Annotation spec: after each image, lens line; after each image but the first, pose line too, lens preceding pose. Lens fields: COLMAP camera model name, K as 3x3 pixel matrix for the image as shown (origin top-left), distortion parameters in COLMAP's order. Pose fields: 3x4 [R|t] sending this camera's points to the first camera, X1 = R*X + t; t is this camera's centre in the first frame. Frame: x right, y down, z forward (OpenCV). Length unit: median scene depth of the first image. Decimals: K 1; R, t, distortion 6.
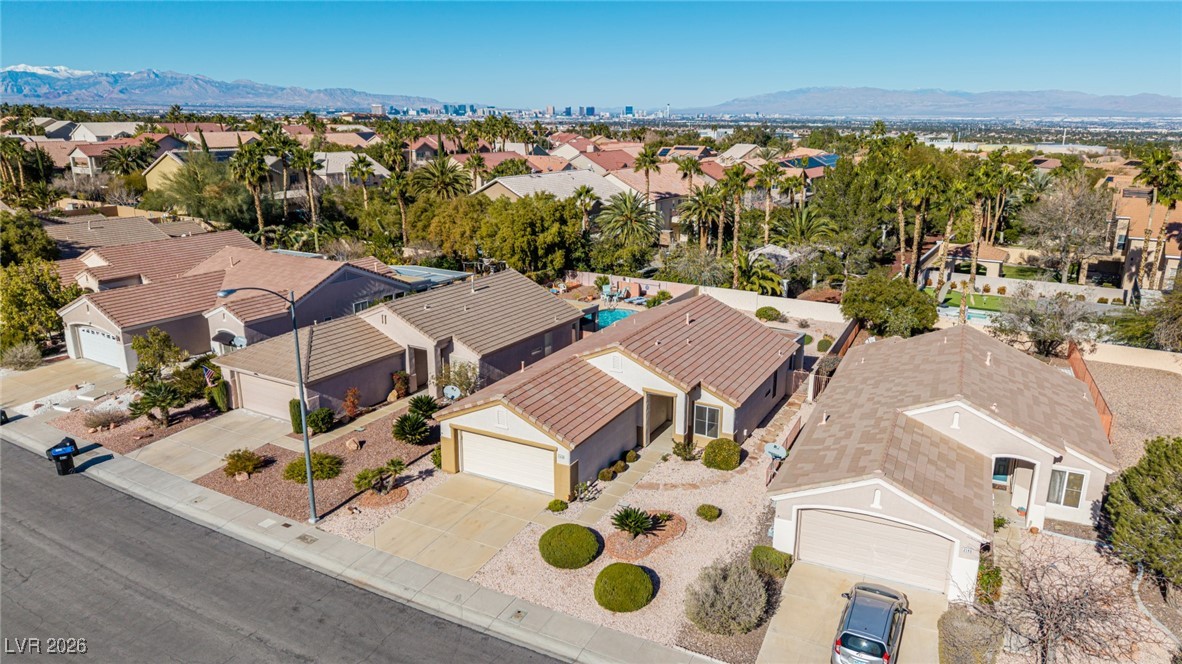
lens RADIAL K [[783.5, 0, 596.4], [0, 783.5, 354.1], [0, 0, 1]] dist [0.029679, -0.040081]
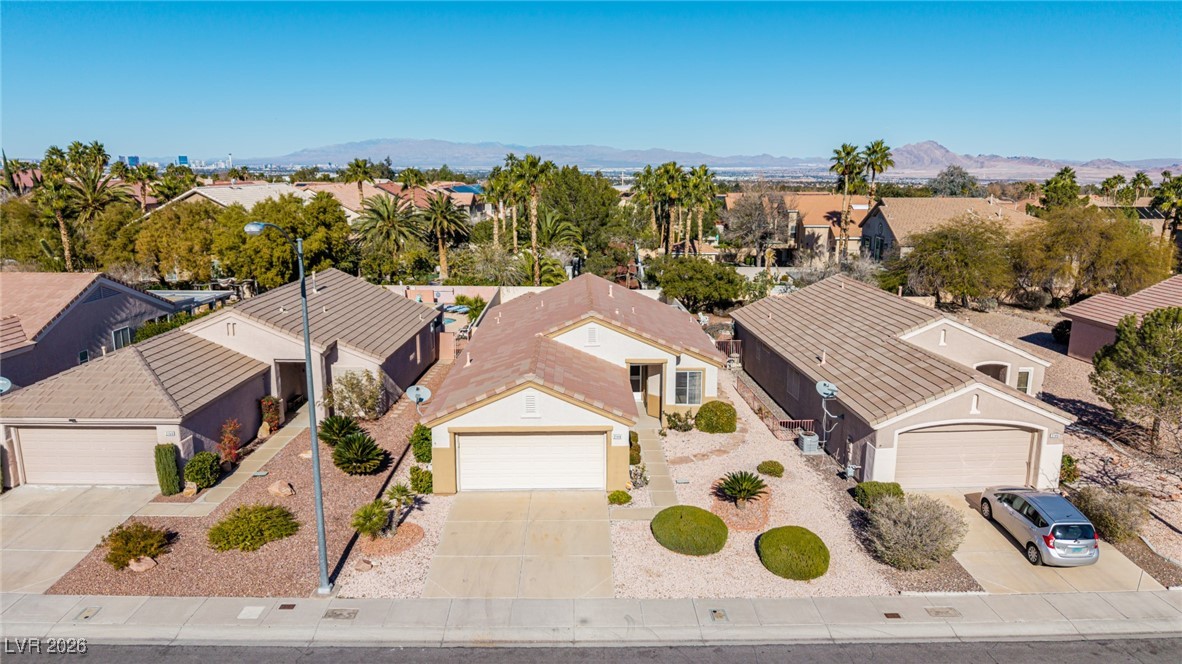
lens RADIAL K [[783.5, 0, 596.4], [0, 783.5, 354.1], [0, 0, 1]] dist [0.029679, -0.040081]
pose [[0.872663, -0.117272, 0.474032, -0.350094], [0.145087, 0.989166, -0.022384, 0.047491], [-0.466272, 0.088309, 0.880223, 0.219087]]
